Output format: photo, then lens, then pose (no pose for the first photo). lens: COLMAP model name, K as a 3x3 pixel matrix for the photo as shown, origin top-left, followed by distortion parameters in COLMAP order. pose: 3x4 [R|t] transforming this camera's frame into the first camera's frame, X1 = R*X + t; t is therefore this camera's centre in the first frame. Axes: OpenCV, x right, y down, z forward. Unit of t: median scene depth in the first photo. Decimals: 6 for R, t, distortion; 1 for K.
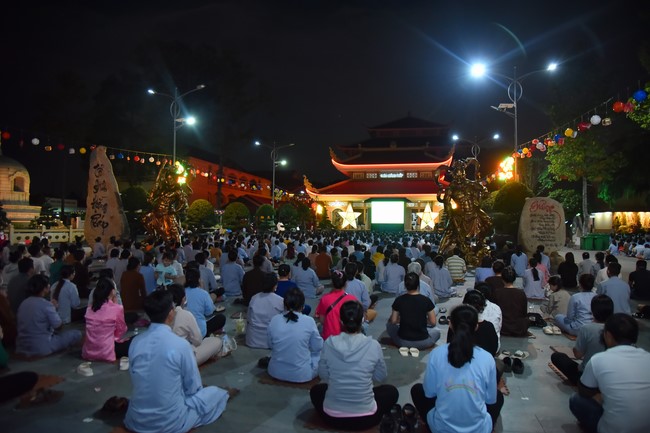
lens RADIAL K [[433.5, 0, 320.5], [0, 433.5, 223.1], [0, 0, 1]] dist [-0.111131, 0.051134]
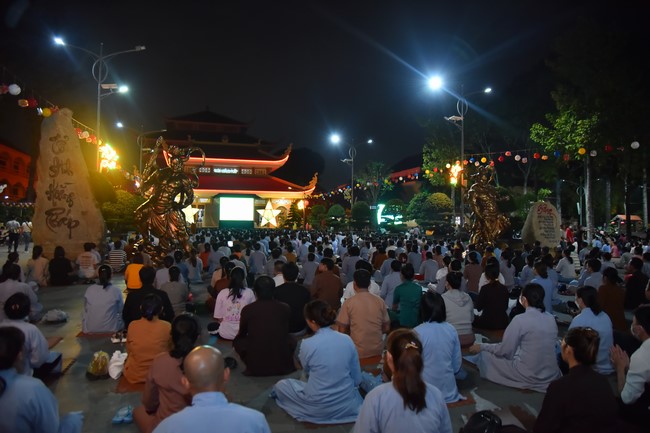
lens RADIAL K [[433.5, 0, 320.5], [0, 433.5, 223.1], [0, 0, 1]] dist [-0.111131, 0.051134]
pose [[0.872973, 0.001794, 0.487765, -0.291672], [-0.006068, 0.999956, 0.007183, -0.002650], [-0.487730, -0.009231, 0.872946, 0.122004]]
